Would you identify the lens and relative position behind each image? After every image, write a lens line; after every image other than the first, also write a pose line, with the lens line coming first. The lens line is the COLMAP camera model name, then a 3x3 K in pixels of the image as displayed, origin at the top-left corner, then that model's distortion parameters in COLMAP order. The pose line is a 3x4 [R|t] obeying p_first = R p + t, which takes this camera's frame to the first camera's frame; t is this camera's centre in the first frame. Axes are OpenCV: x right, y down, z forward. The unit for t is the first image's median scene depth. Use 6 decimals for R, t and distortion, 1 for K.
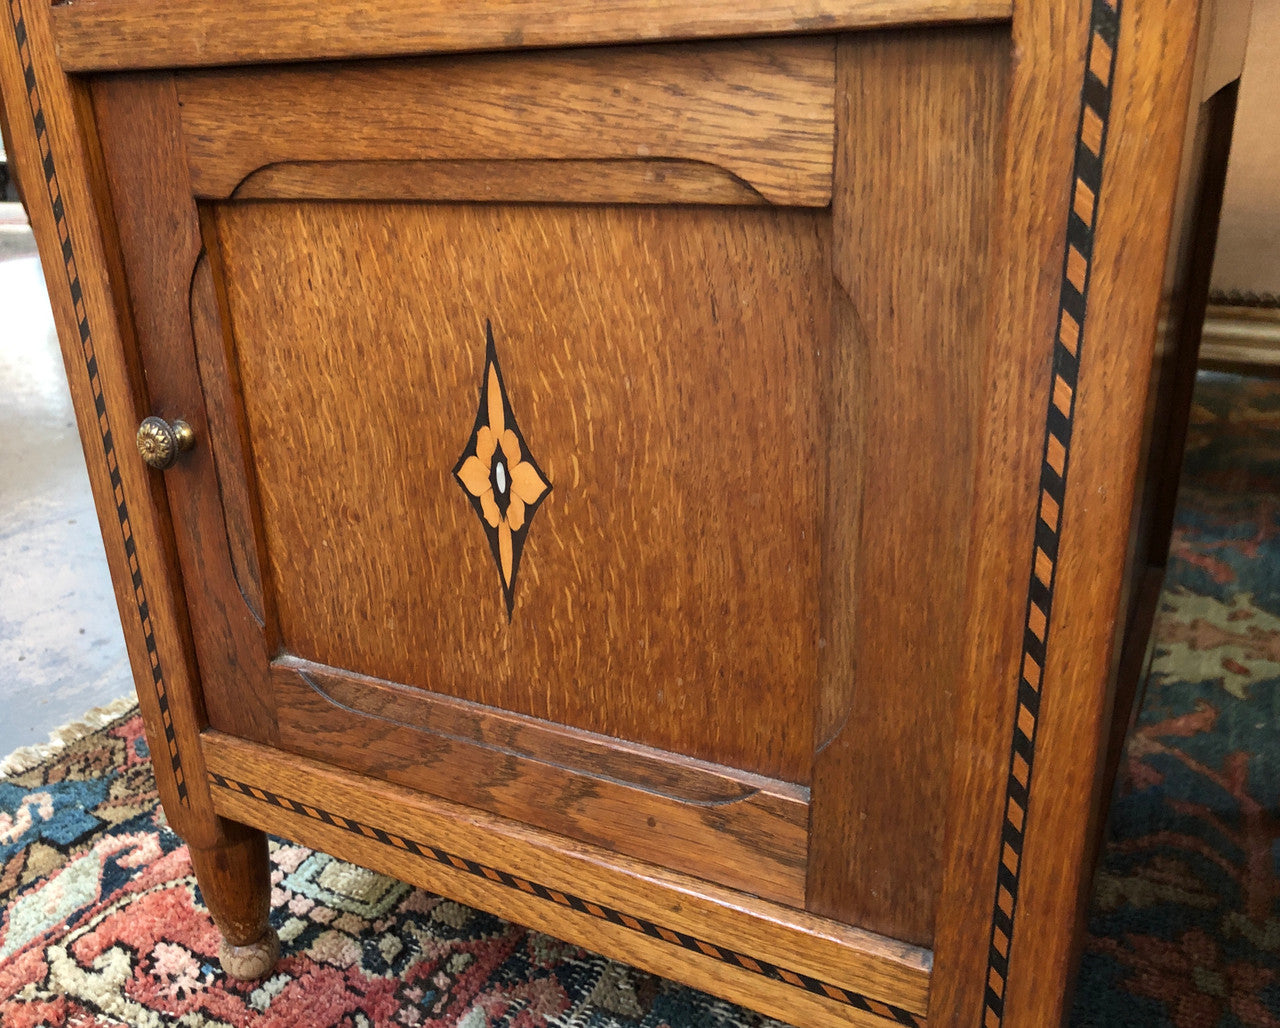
lens RADIAL K [[1140.0, 0, 602.2], [0, 1140.0, 522.6], [0, 0, 1]] dist [0.037261, -0.028247]
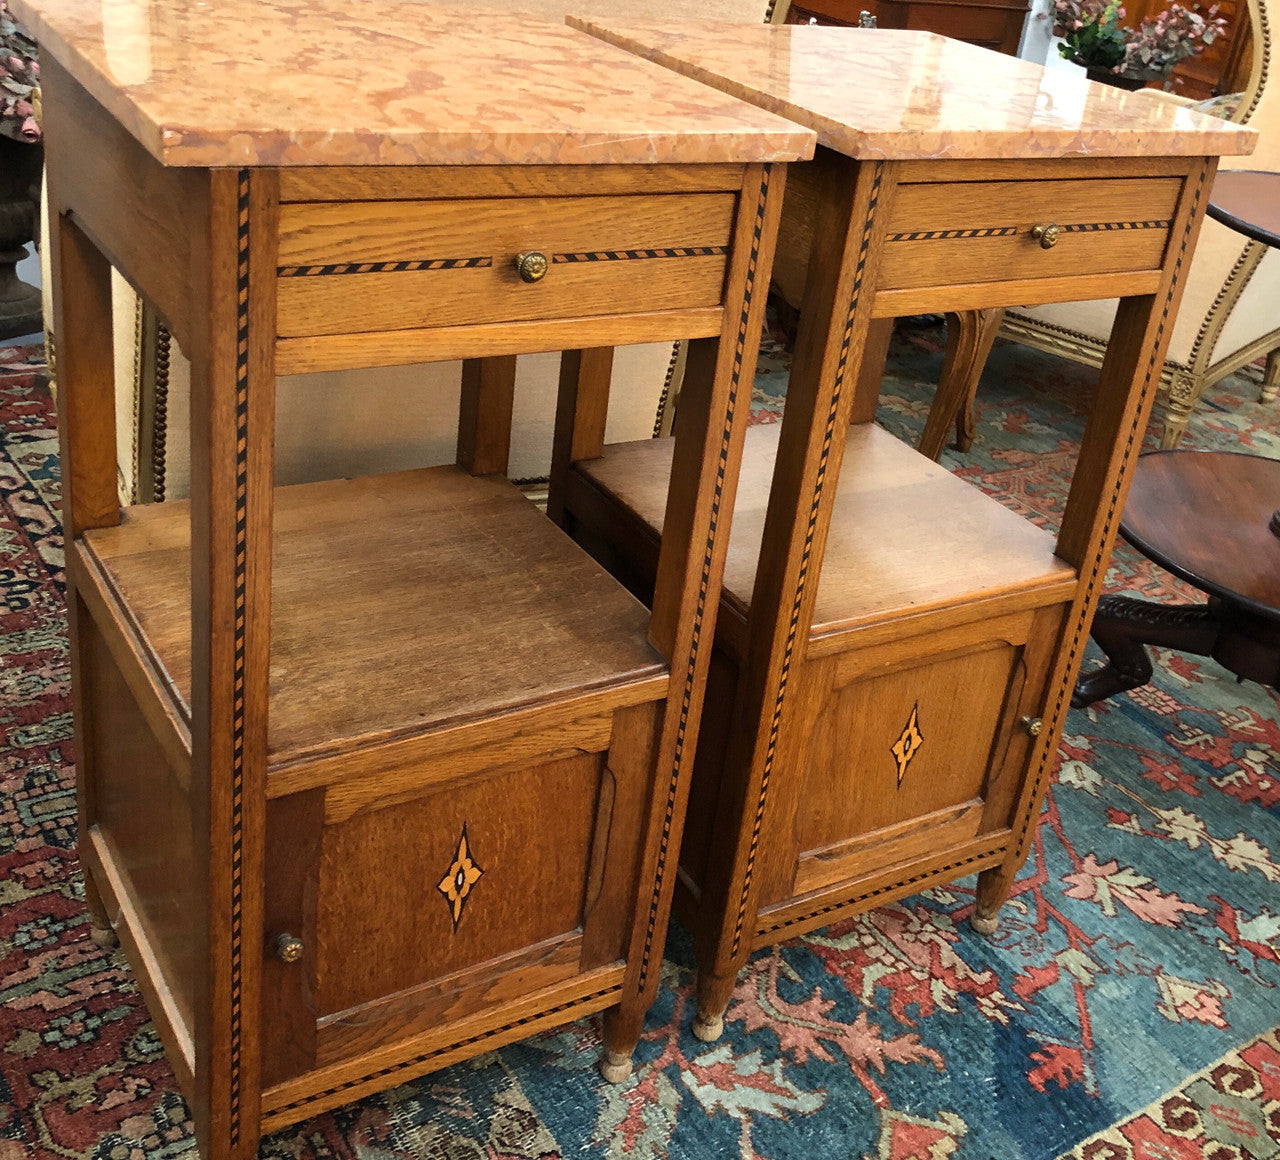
lens RADIAL K [[1480.4, 0, 697.0], [0, 1480.4, 482.6], [0, 0, 1]] dist [0.041682, 0.000000]
pose [[0.456376, -0.275281, 0.846133, -2.094079], [0.180497, 0.959809, 0.214911, -1.305086], [-0.871287, 0.054644, 0.487722, -0.852323]]
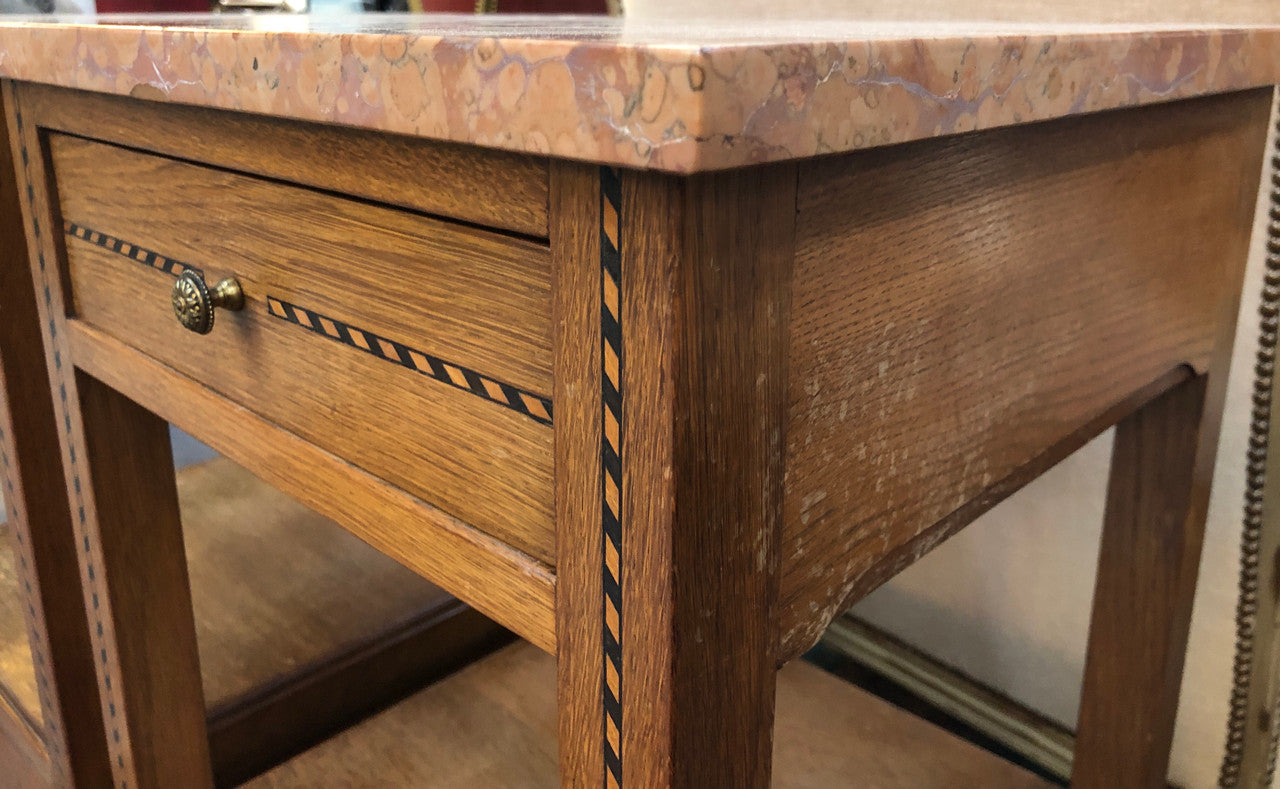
lens RADIAL K [[1043.8, 0, 660.9], [0, 1043.8, 323.6], [0, 0, 1]] dist [0.039376, -0.025373]
pose [[0.969982, 0.115648, -0.213919, 1.370304], [-0.134588, 0.987971, -0.076156, -0.986071], [0.202538, 0.102661, 0.973878, -0.796077]]
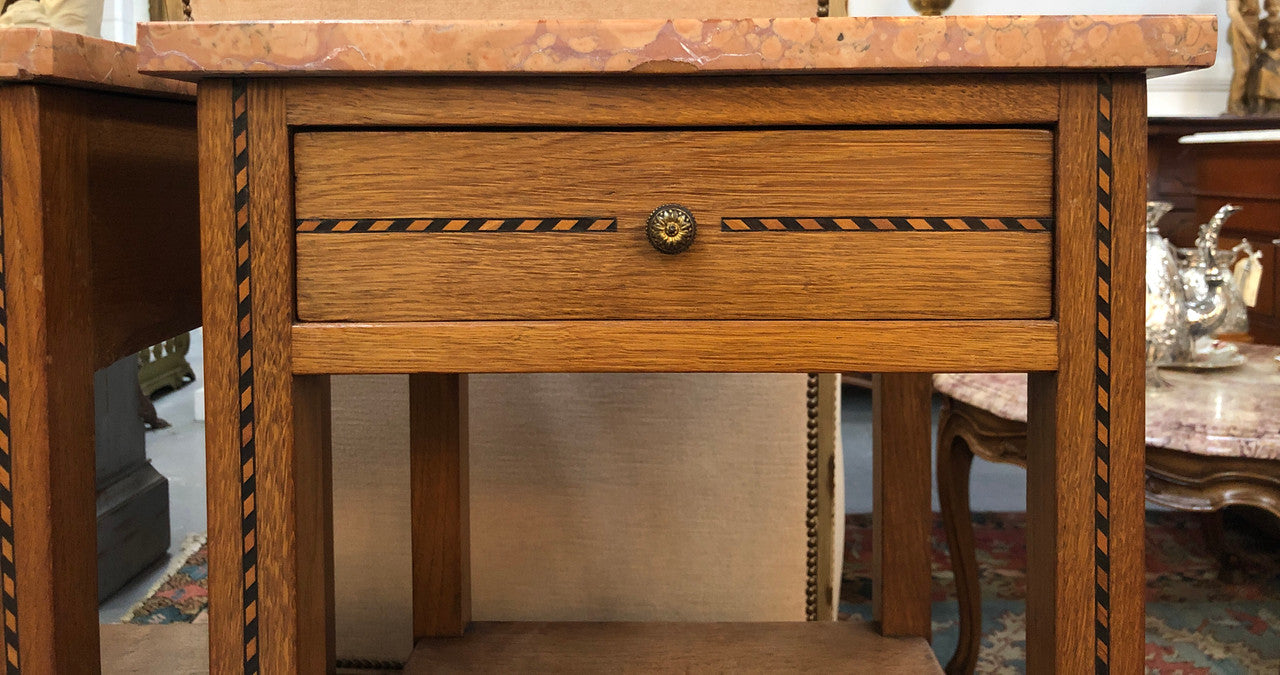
lens RADIAL K [[1048.2, 0, 651.7], [0, 1048.2, 211.3], [0, 0, 1]] dist [0.001465, 0.017764]
pose [[0.875486, 0.017717, 0.482919, 0.298074], [0.147094, 0.942137, -0.301232, -0.715706], [-0.460313, 0.334759, 0.822222, -0.929307]]
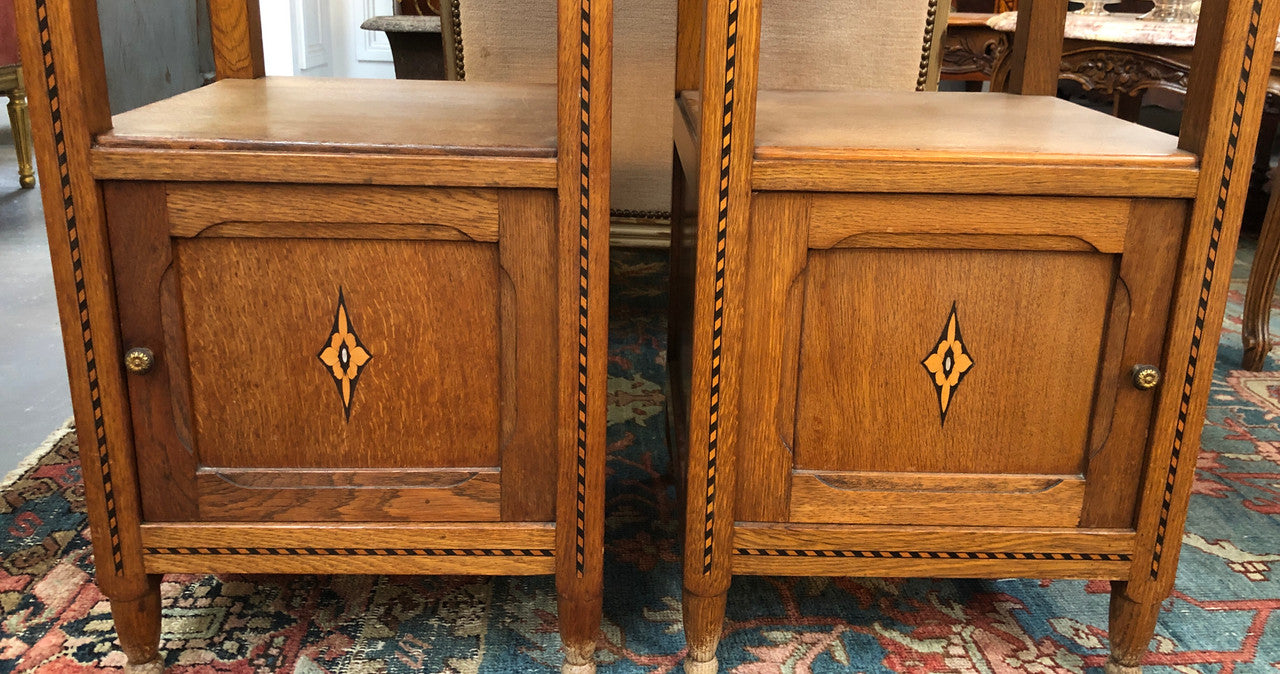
lens RADIAL K [[1048.2, 0, 641.9], [0, 1048.2, 271.0], [0, 0, 1]] dist [0.001465, 0.017764]
pose [[0.856985, -0.086987, 0.507946, -0.596898], [0.132486, 0.989711, -0.054035, -0.015089], [-0.498019, 0.113603, 0.859692, -1.009759]]
